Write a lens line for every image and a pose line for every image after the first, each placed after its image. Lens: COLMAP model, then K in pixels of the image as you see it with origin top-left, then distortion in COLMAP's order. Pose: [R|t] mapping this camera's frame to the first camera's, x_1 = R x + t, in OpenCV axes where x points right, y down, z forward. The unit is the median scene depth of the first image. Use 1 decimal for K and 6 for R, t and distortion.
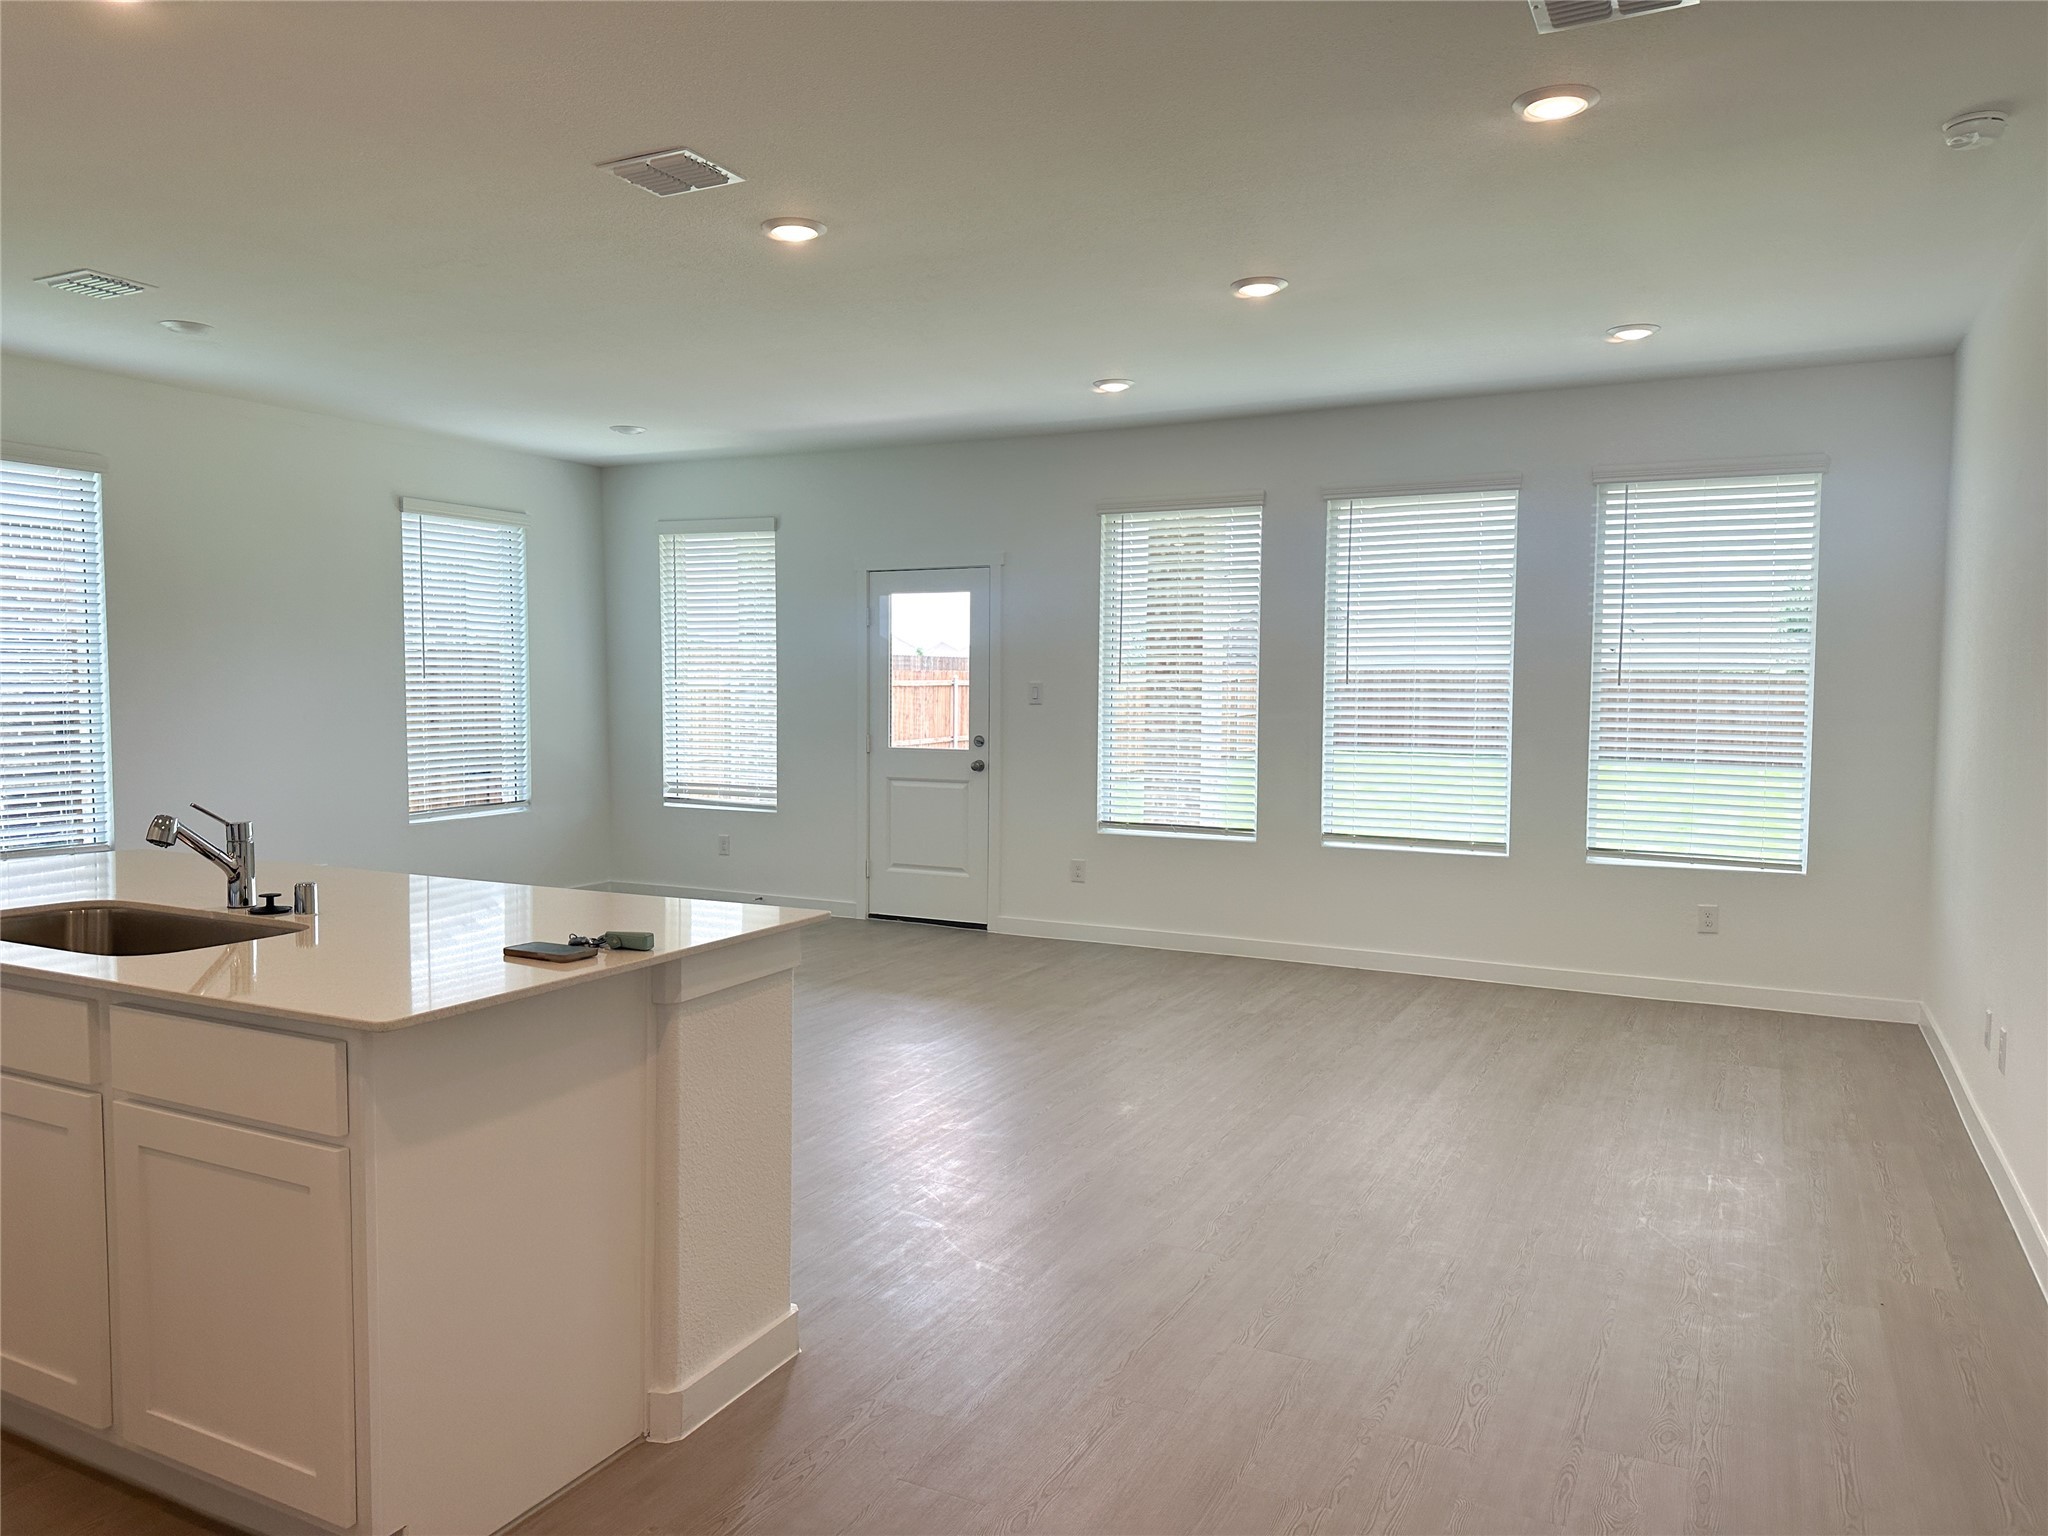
lens RADIAL K [[1424.2, 0, 1020.6], [0, 1424.2, 763.0], [0, 0, 1]] dist [0.013237, -0.003424]
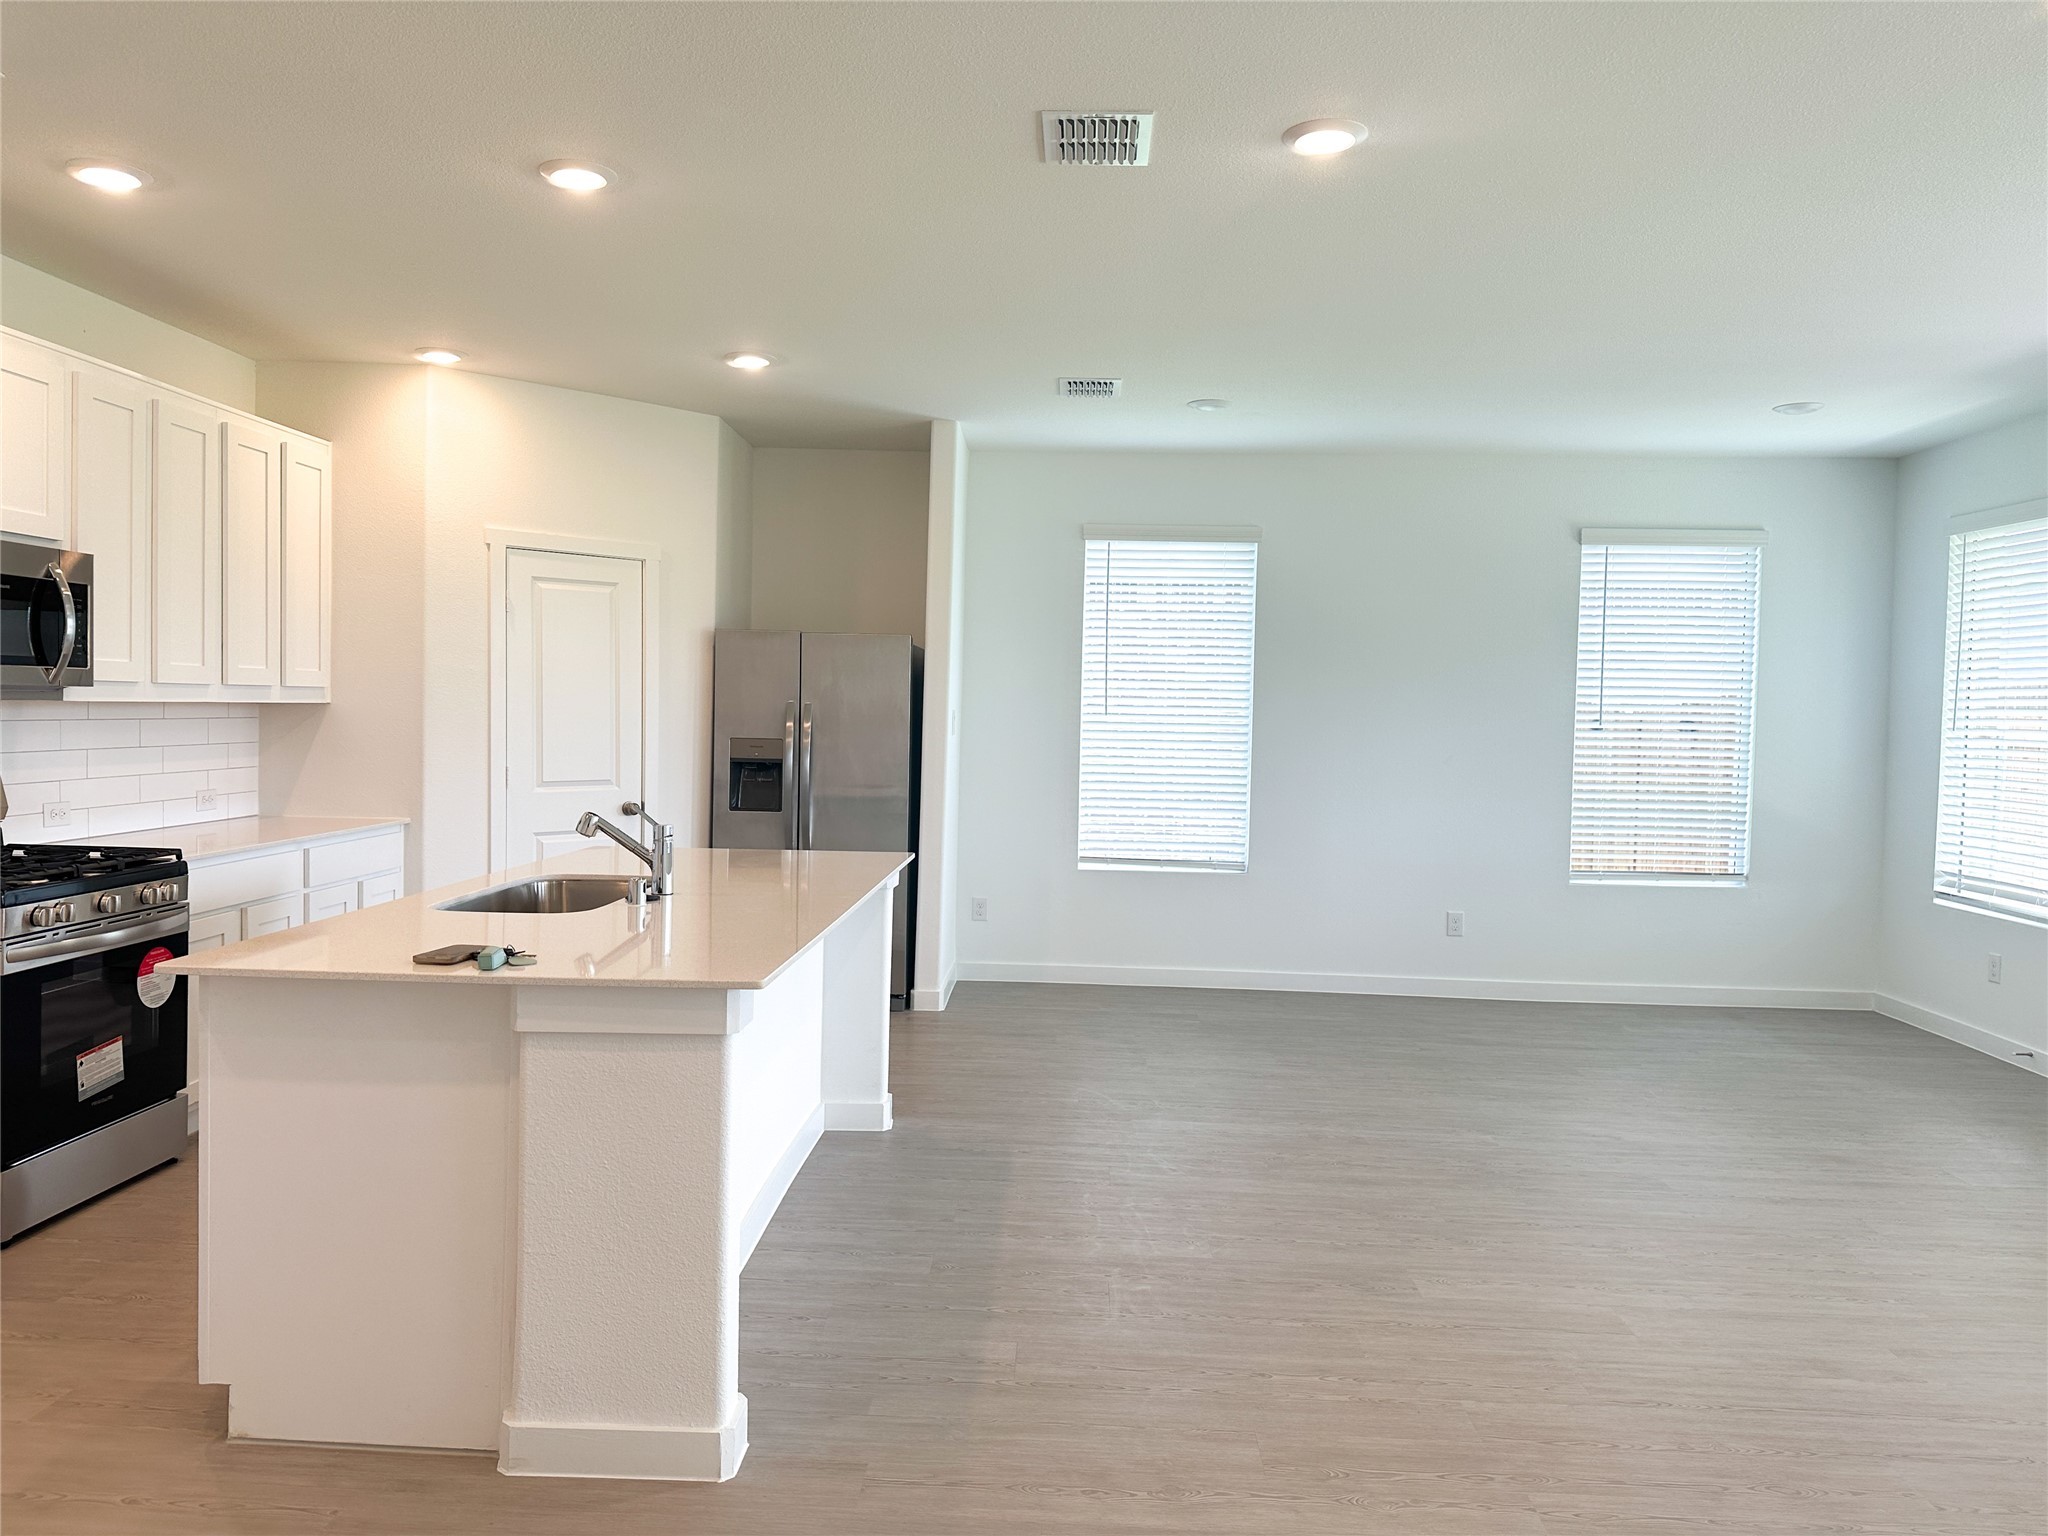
lens RADIAL K [[1424.2, 0, 1015.9], [0, 1424.2, 768.2], [0, 0, 1]] dist [0.013237, -0.003424]
pose [[0.403550, 0.036889, -0.914213, 0.345499], [-0.069648, 0.997526, 0.009507, -0.019774], [0.912303, 0.059837, 0.405121, 0.393581]]
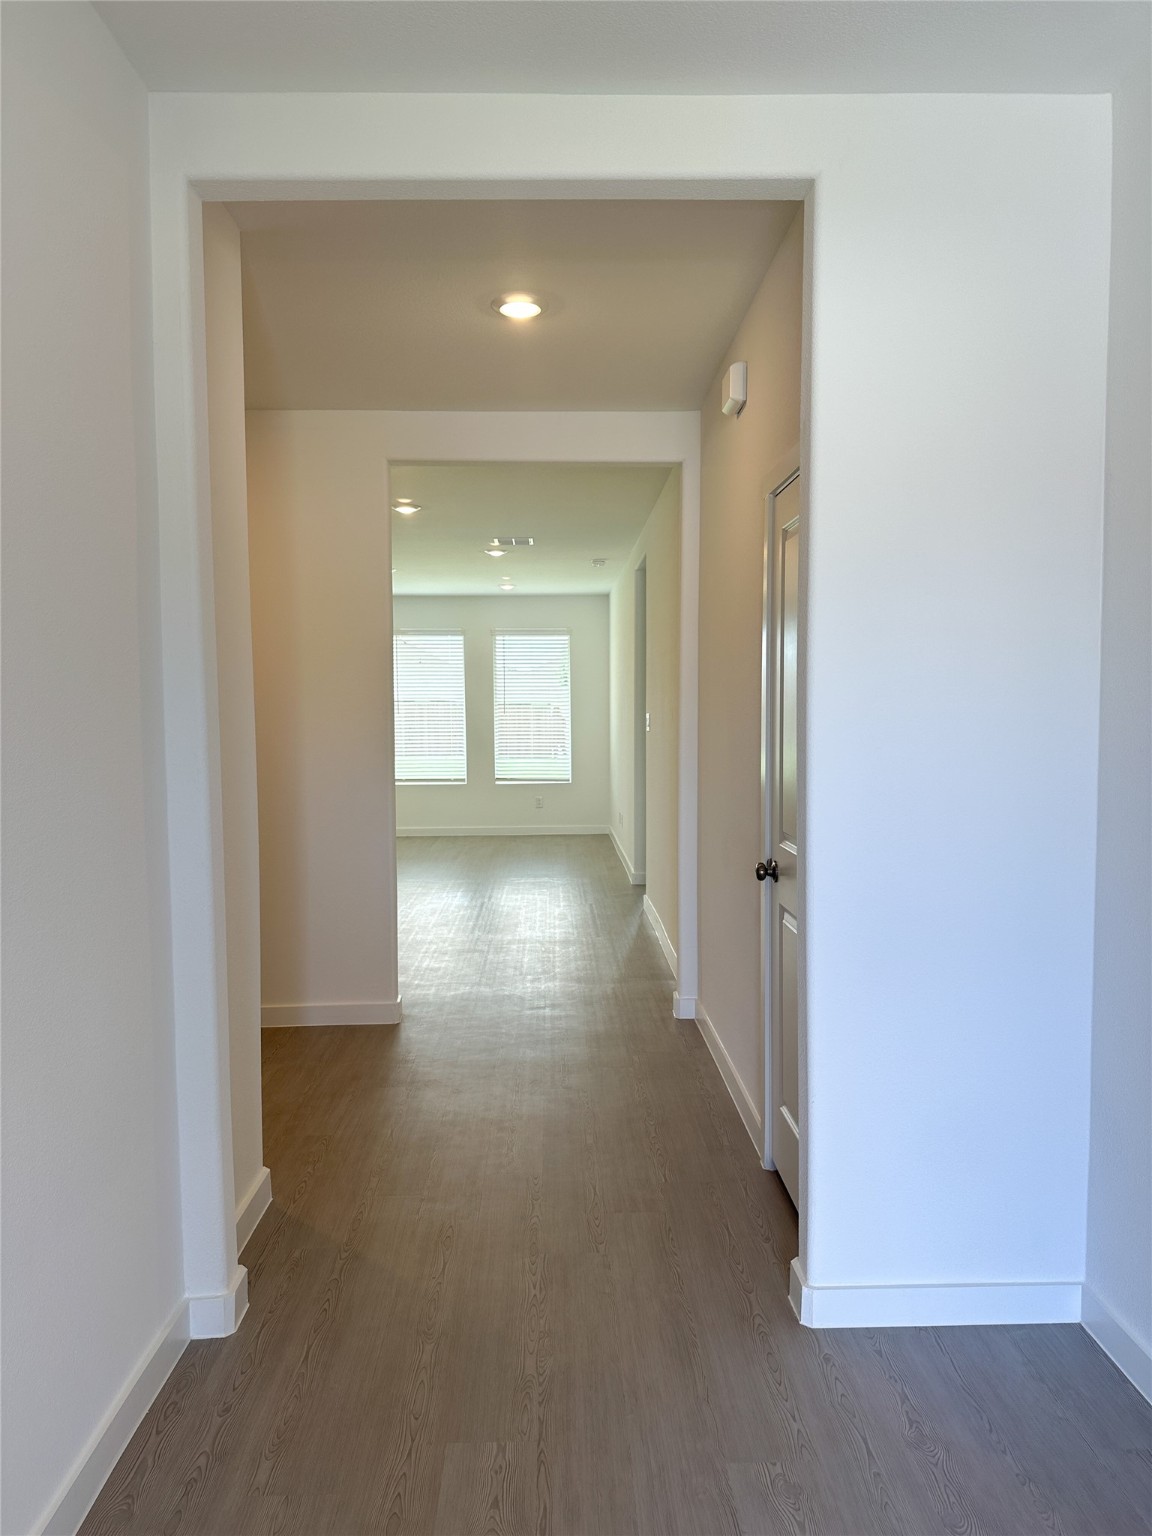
lens RADIAL K [[1068.1, 0, 575.8], [0, 1068.1, 769.1], [0, 0, 1]] dist [0.013237, -0.003424]
pose [[0.876761, -0.047455, 0.478579, -0.322590], [0.045391, 0.998843, 0.015886, 0.017331], [-0.478779, 0.007795, 0.877901, -0.614539]]
